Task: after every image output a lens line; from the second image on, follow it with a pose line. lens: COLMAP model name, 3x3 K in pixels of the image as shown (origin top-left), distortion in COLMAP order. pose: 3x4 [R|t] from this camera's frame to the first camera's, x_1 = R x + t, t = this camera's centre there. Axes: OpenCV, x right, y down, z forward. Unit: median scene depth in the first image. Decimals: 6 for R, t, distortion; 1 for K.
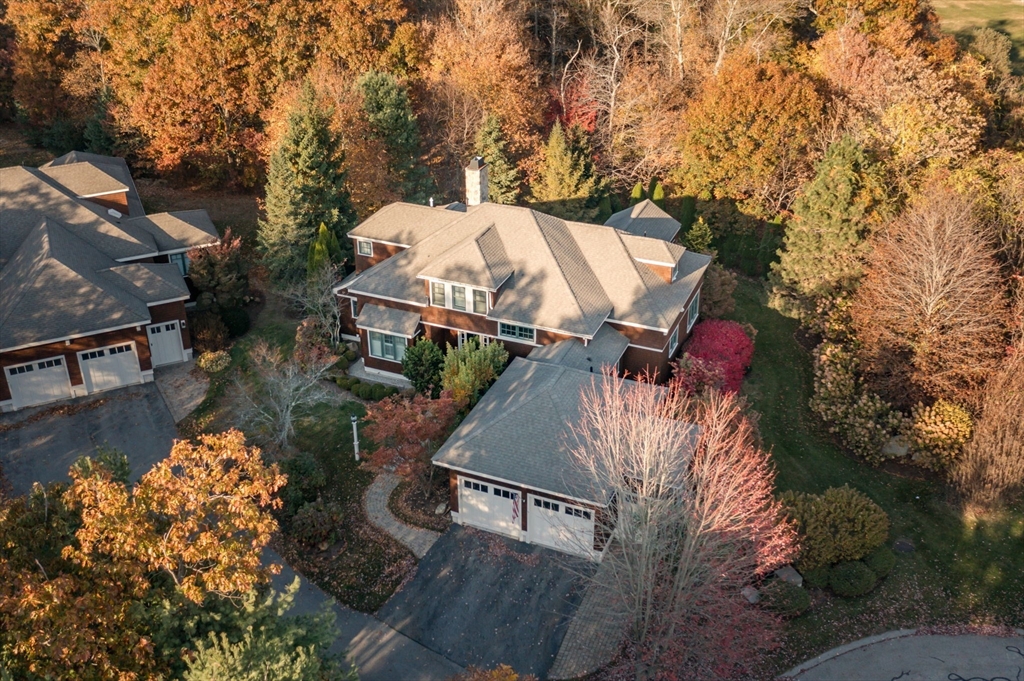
lens RADIAL K [[1155.6, 0, 512.2], [0, 1155.6, 345.2], [0, 0, 1]] dist [-0.025777, 0.000000]
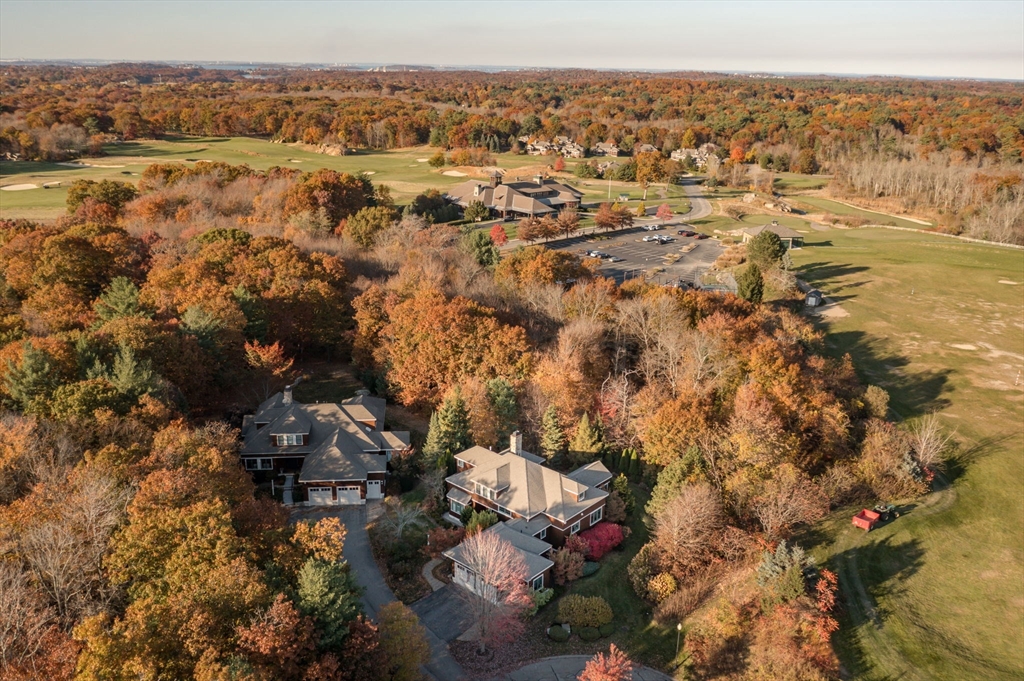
lens RADIAL K [[1155.6, 0, 513.9], [0, 1155.6, 339.6], [0, 0, 1]] dist [-0.025777, 0.000000]
pose [[0.939156, 0.132260, -0.317006, 0.649189], [-0.177364, 0.977069, -0.117807, -0.070722], [0.294156, 0.166865, 0.941078, -1.138757]]
